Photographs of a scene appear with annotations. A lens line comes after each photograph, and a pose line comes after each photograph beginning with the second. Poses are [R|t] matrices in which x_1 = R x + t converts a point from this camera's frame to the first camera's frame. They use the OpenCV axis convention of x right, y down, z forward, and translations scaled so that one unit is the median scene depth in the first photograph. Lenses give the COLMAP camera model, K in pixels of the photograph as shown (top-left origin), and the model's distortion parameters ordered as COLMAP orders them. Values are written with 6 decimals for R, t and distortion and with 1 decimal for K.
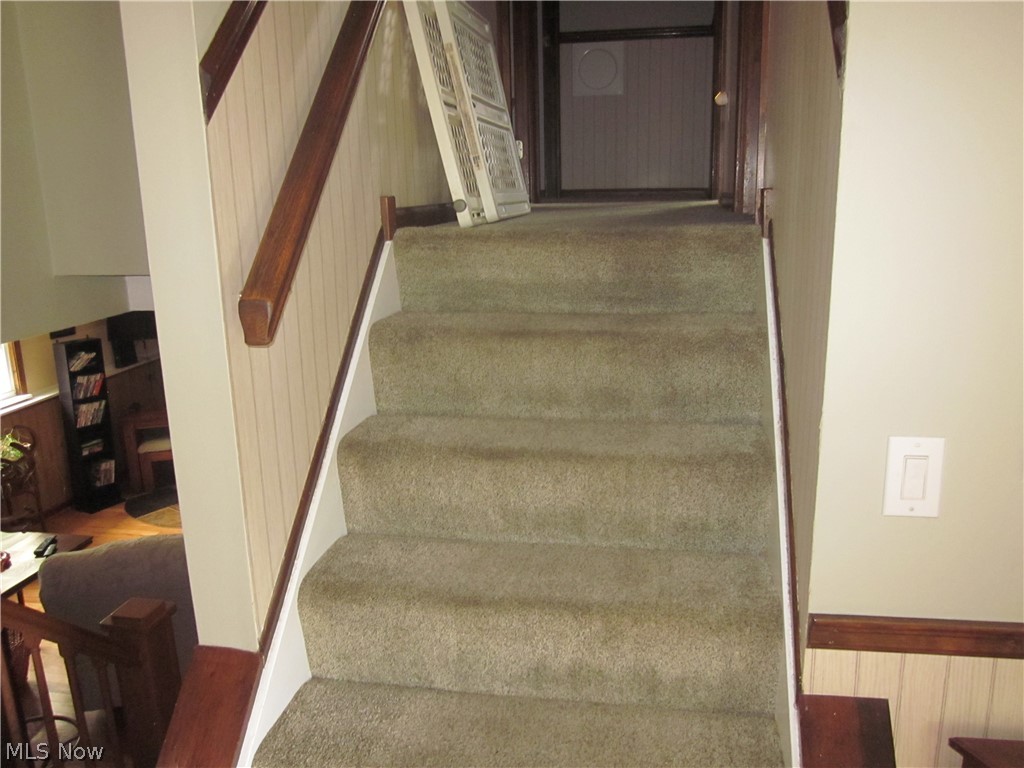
lens RADIAL K [[850.7, 0, 507.7], [0, 850.7, 382.3], [0, 0, 1]] dist [-0.039156, 0.005972]
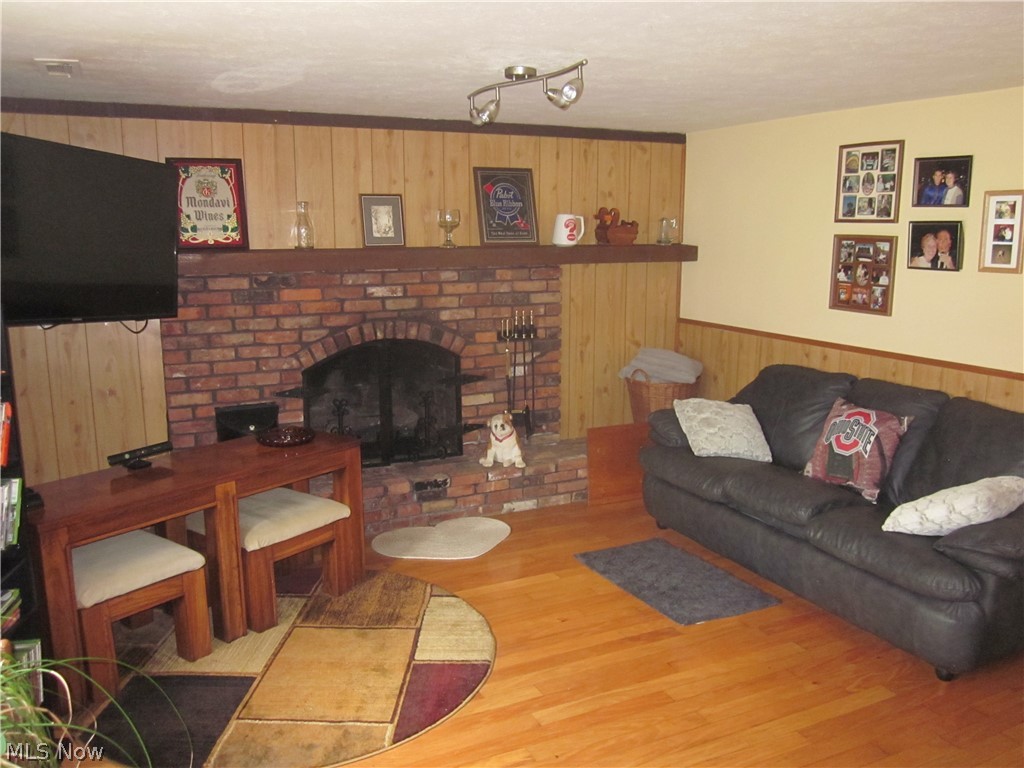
lens RADIAL K [[850.7, 0, 515.6], [0, 850.7, 387.5], [0, 0, 1]] dist [-0.039156, 0.005972]
pose [[0.806797, -0.084151, 0.584806, -0.520179], [0.115403, 0.993185, -0.016295, 0.013860], [-0.579449, 0.080635, 0.811010, 0.594157]]
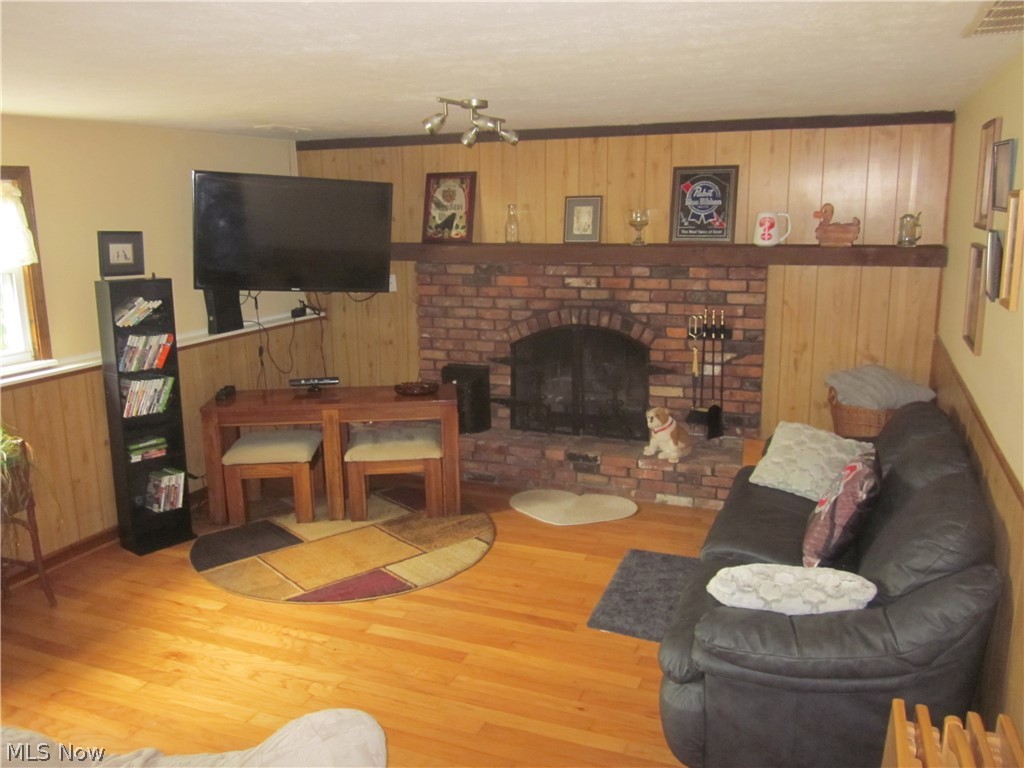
lens RADIAL K [[850.7, 0, 504.9], [0, 850.7, 384.1], [0, 0, 1]] dist [-0.039156, 0.005972]
pose [[0.977255, 0.055729, -0.204615, -0.105848], [-0.059374, 0.998167, -0.011713, 0.019302], [0.203587, 0.023595, 0.978773, 0.436023]]
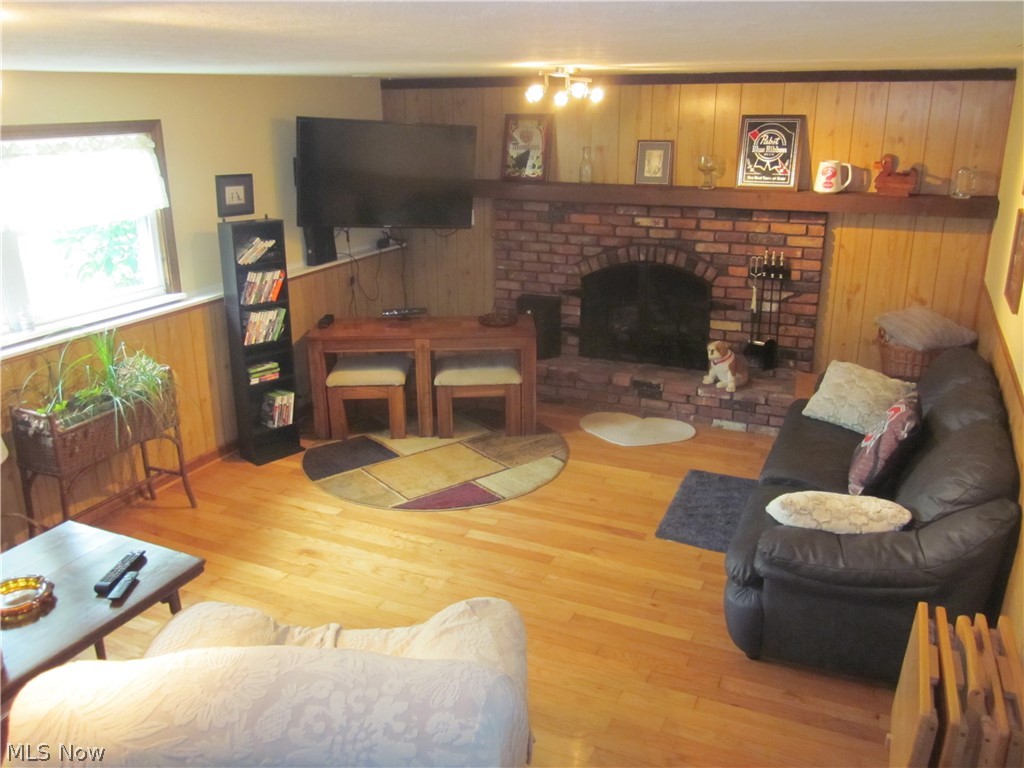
lens RADIAL K [[850.7, 0, 506.8], [0, 850.7, 383.3], [0, 0, 1]] dist [-0.039156, 0.005972]
pose [[0.966441, 0.097207, -0.237787, -0.124037], [-0.075356, 0.992196, 0.099336, -0.001567], [0.245588, -0.078084, 0.966224, 0.358096]]
